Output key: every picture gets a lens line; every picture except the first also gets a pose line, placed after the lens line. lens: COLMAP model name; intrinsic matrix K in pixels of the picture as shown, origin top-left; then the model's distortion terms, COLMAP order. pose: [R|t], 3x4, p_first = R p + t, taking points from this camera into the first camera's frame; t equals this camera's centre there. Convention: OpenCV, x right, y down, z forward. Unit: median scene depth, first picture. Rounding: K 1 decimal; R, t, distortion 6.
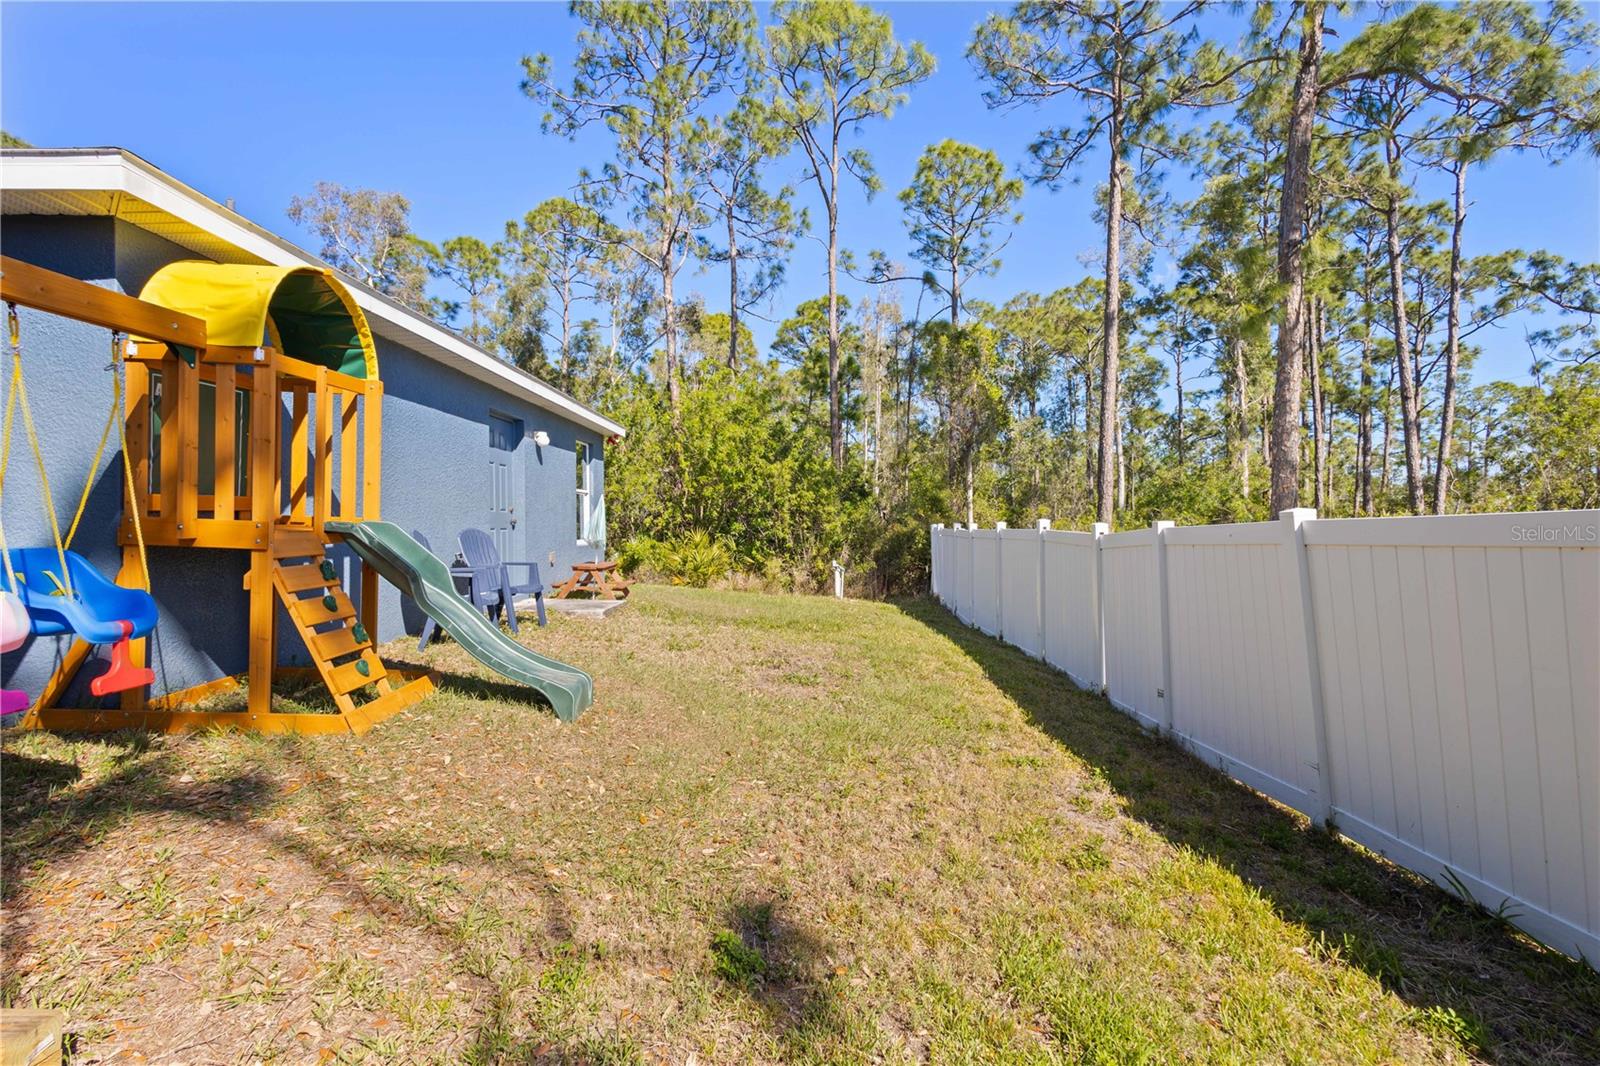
lens RADIAL K [[748.8, 0, 798.6], [0, 748.8, 515.5], [0, 0, 1]] dist [0.012156, -0.000275]
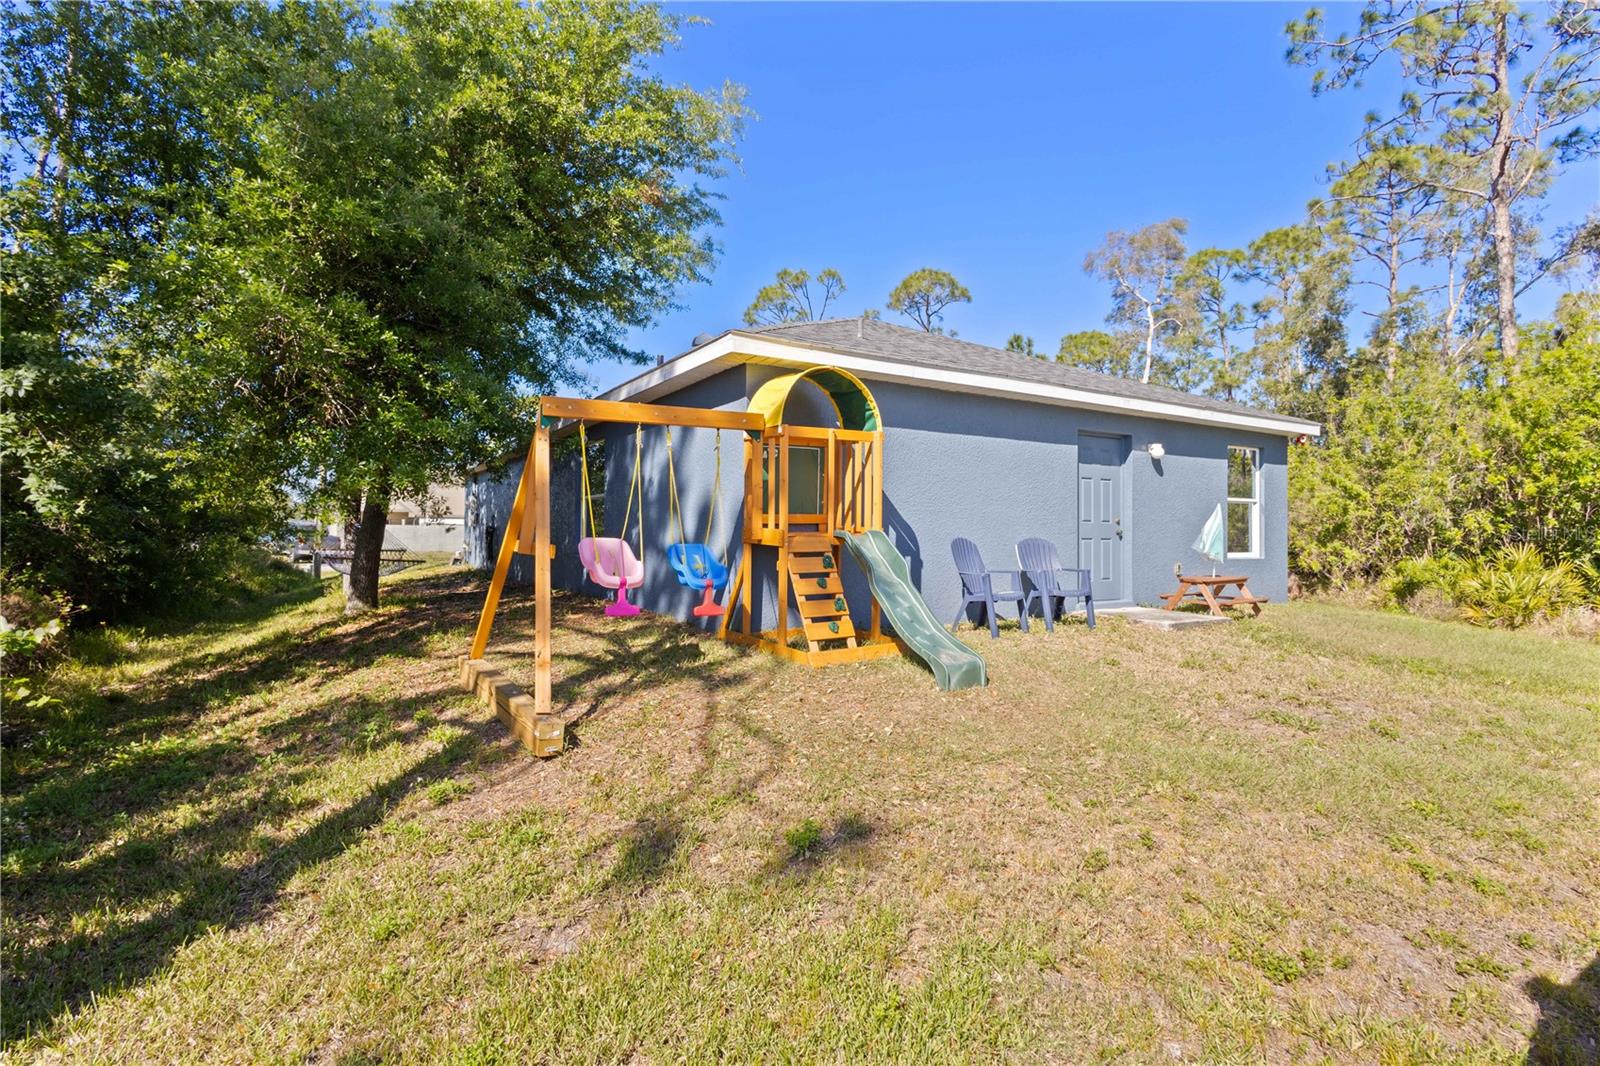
lens RADIAL K [[733.5, 0, 800.0], [0, 733.5, 533.0], [0, 0, 1]] dist [0.011730, -0.000478]
pose [[0.549362, 0.003136, -0.835579, 0.236950], [0.002363, 0.999983, 0.005307, 0.002367], [0.835581, -0.004889, 0.549345, 0.052198]]
